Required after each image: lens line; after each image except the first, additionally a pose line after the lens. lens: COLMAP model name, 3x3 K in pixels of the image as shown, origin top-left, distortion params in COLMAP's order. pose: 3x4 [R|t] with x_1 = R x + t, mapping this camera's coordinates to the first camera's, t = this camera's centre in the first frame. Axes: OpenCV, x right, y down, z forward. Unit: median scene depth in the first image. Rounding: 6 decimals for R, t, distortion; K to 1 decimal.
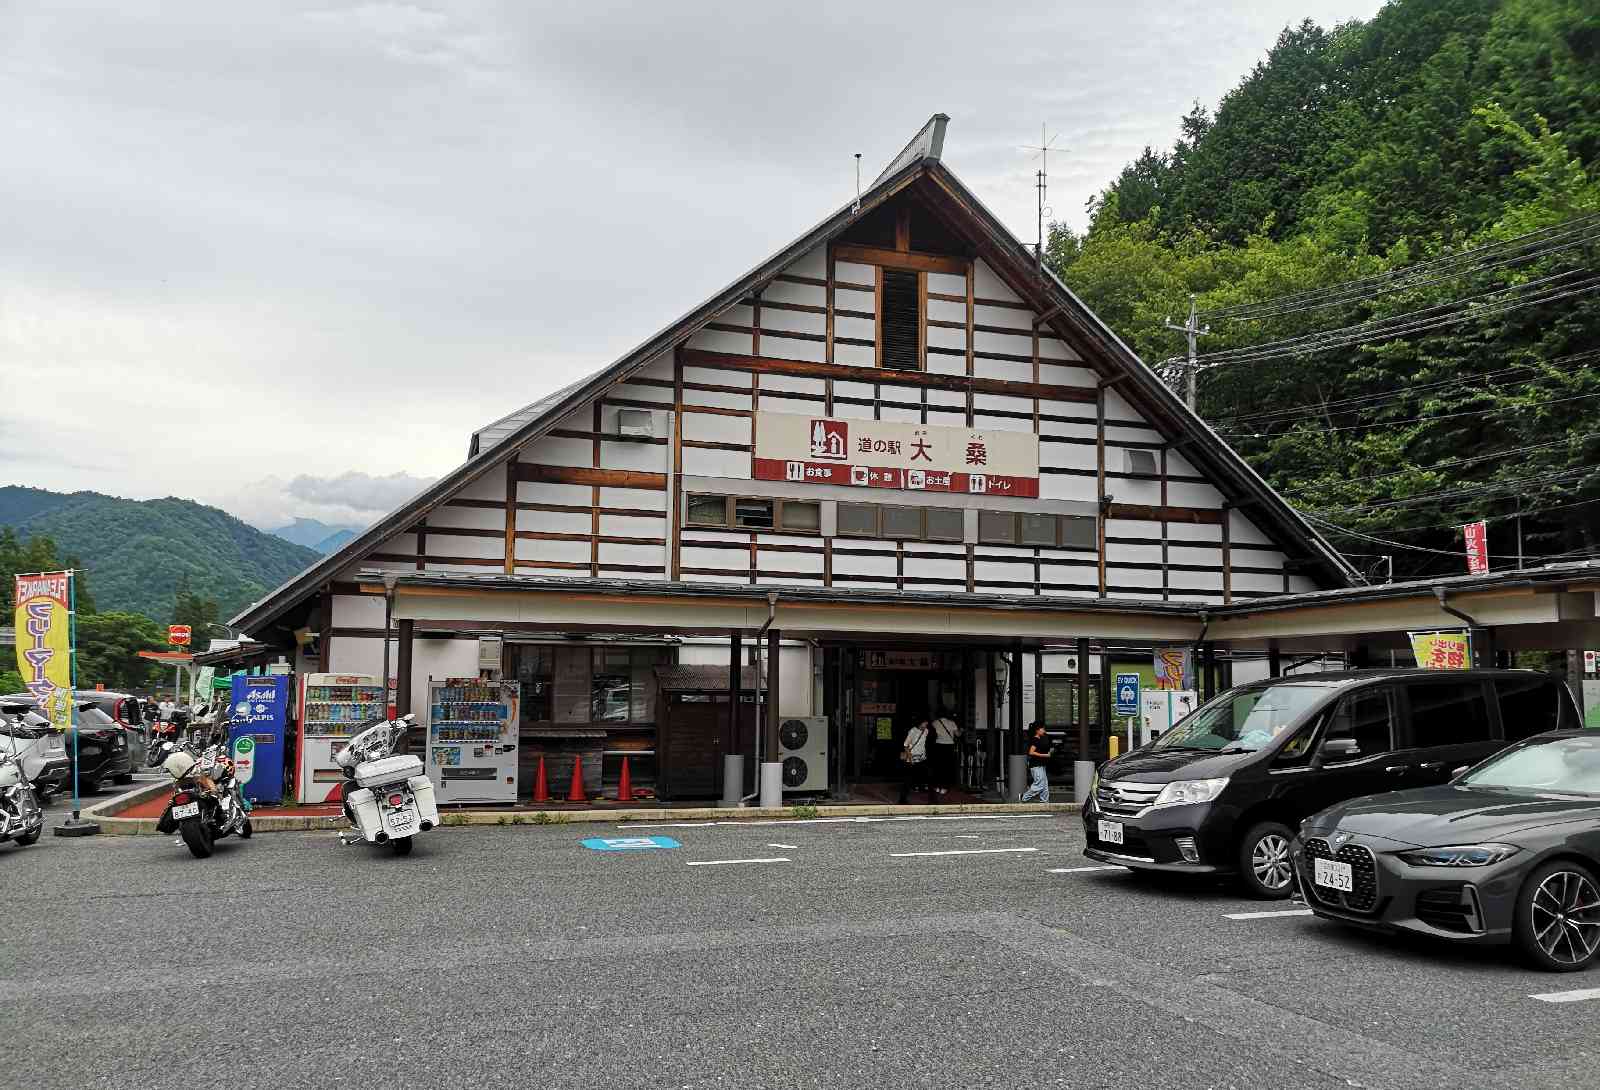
lens RADIAL K [[1205.6, 0, 806.4], [0, 1205.6, 592.1], [0, 0, 1]] dist [0.047075, -0.016246]
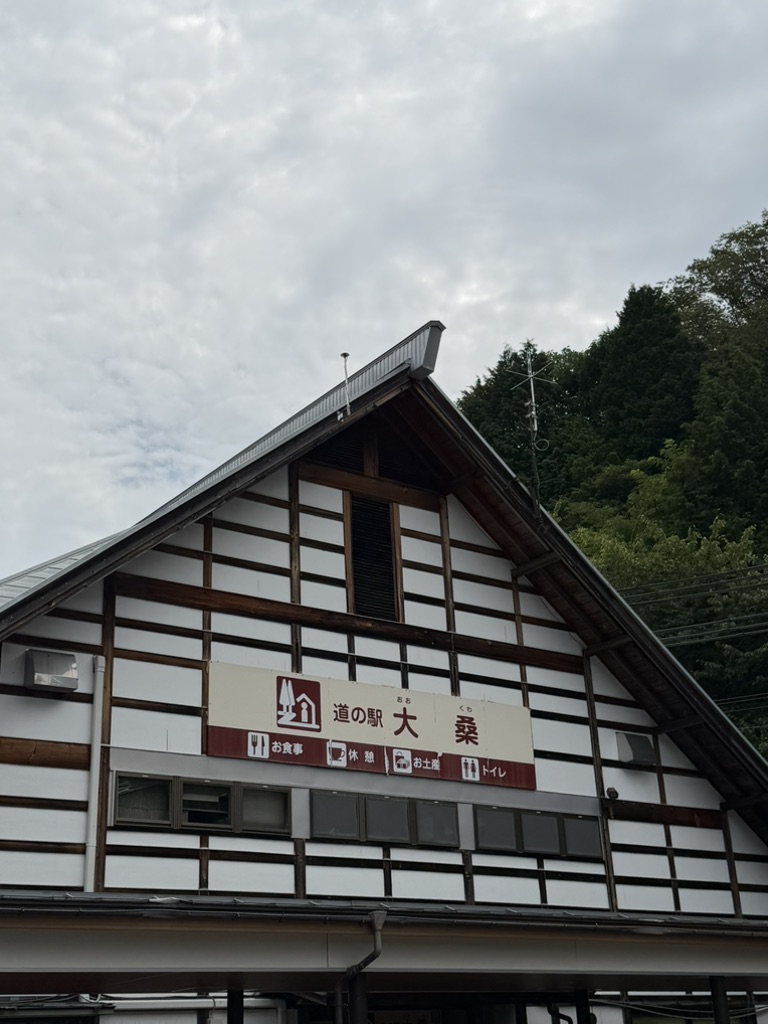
lens RADIAL K [[1354.3, 0, 382.1], [0, 1354.3, 502.1], [0, 0, 1]] dist [0.103640, 0.000000]
pose [[0.945026, 0.075966, 0.318050, -0.202520], [0.026140, 0.951978, -0.305048, 0.011085], [-0.325950, 0.296592, 0.897658, 0.192956]]
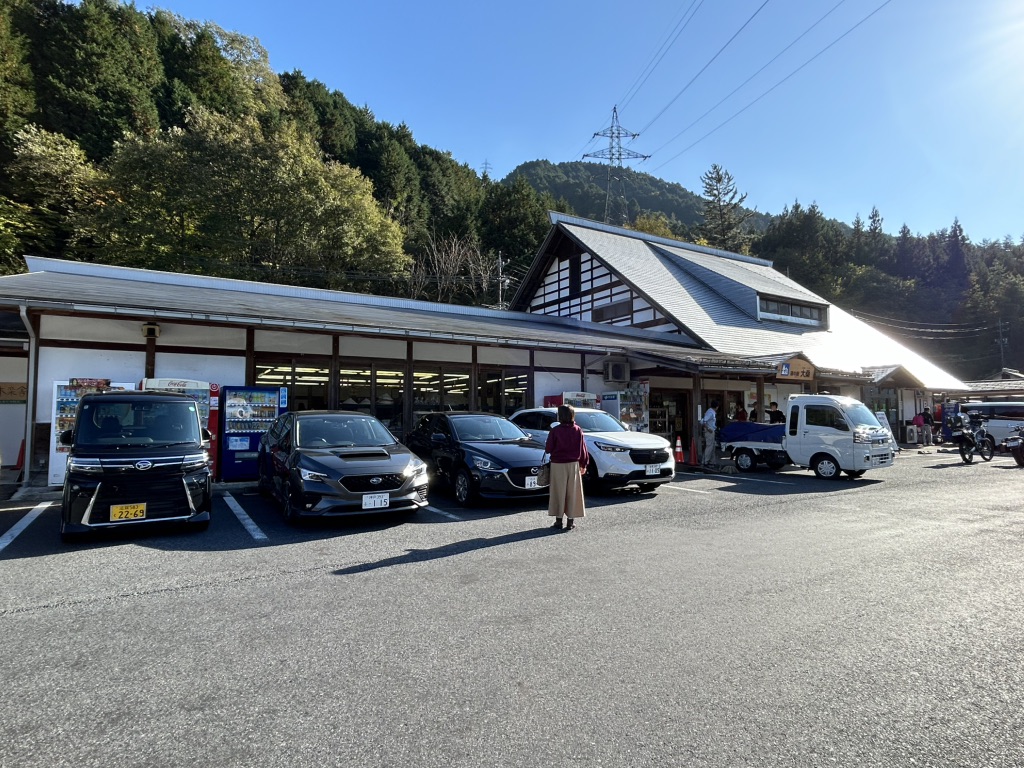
lens RADIAL K [[579.1, 0, 509.9], [0, 579.1, 383.8], [0, 0, 1]] dist [-0.012083, 0.007729]
pose [[0.233611, -0.069617, -0.969835, 1.335784], [0.094546, 0.994333, -0.048601, 0.076356], [0.967722, -0.080340, 0.238870, 0.518025]]
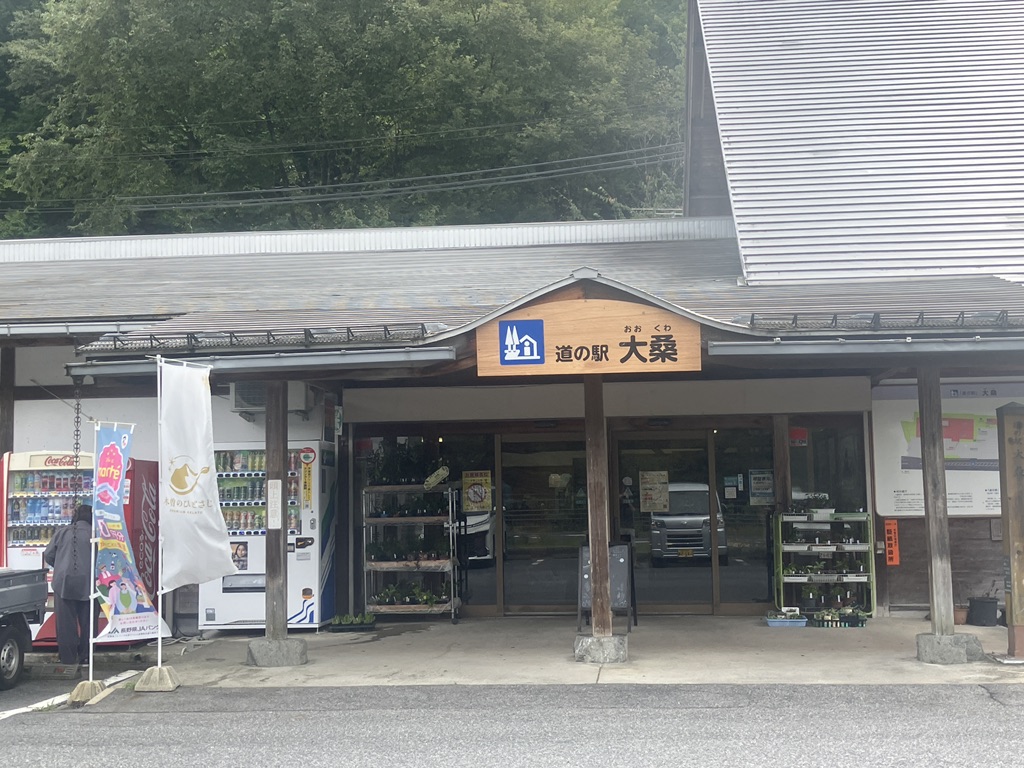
lens RADIAL K [[1354.3, 0, 511.4], [0, 1354.3, 362.7], [0, 0, 1]] dist [0.103640, 0.000000]
pose [[-0.388314, -0.097914, -0.916310, 1.148305], [0.100209, 0.983956, -0.147609, 0.133135], [0.916062, -0.149141, -0.372272, 1.204825]]
